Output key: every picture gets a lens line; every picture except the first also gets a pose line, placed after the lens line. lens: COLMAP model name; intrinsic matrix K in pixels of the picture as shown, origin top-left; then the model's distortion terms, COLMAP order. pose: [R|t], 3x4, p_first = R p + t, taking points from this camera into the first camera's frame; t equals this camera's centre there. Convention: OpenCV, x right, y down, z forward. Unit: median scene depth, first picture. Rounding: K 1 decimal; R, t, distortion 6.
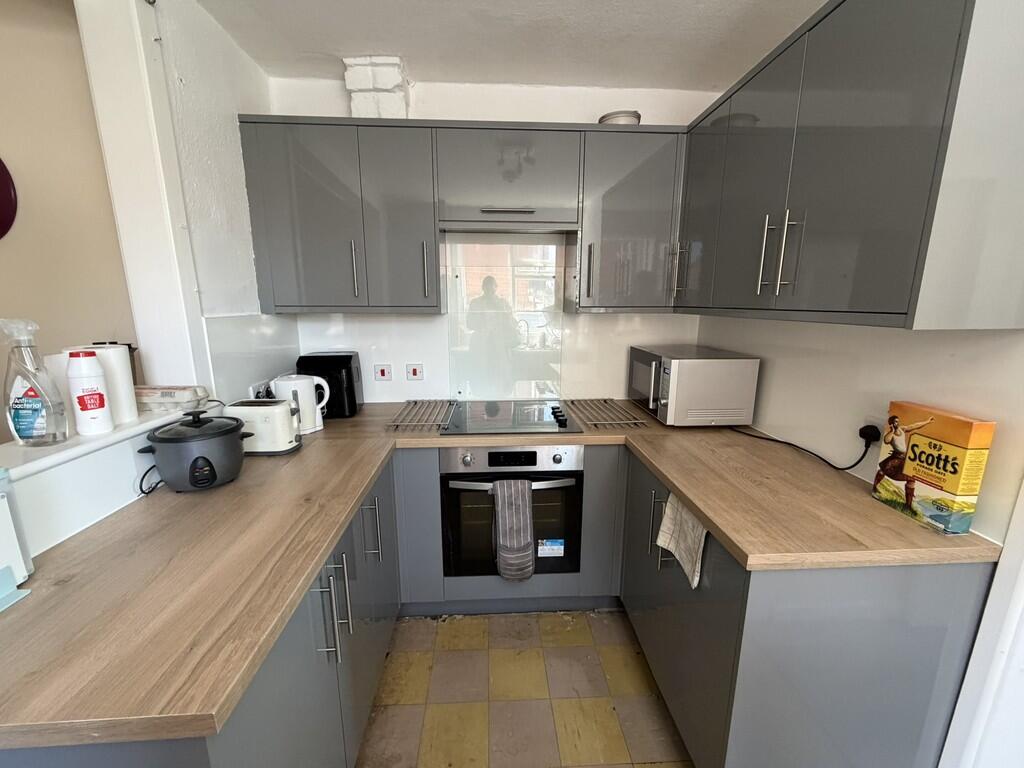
lens RADIAL K [[403.1, 0, 510.7], [0, 403.1, 384.9], [0, 0, 1]] dist [-0.003837, 0.000515]
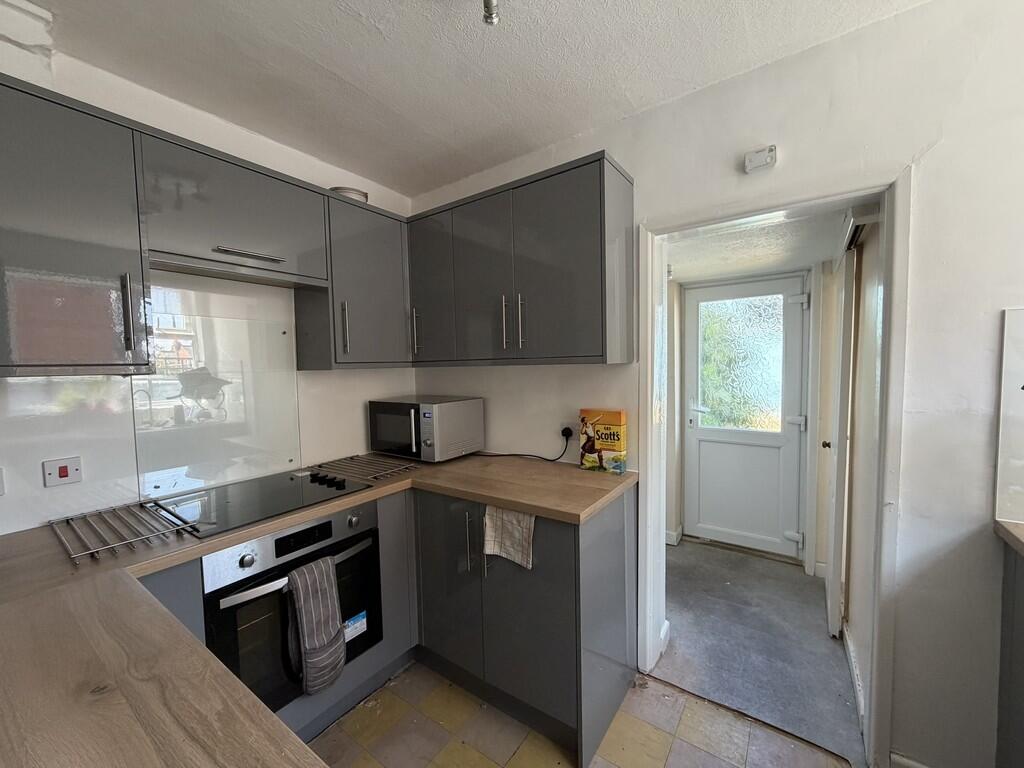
lens RADIAL K [[403.1, 0, 514.1], [0, 403.1, 384.6], [0, 0, 1]] dist [-0.003837, 0.000515]
pose [[0.624090, -0.057645, 0.779223, -0.369124], [0.180015, 0.981054, -0.071601, 0.006600], [-0.760333, 0.184957, 0.622643, 0.084347]]
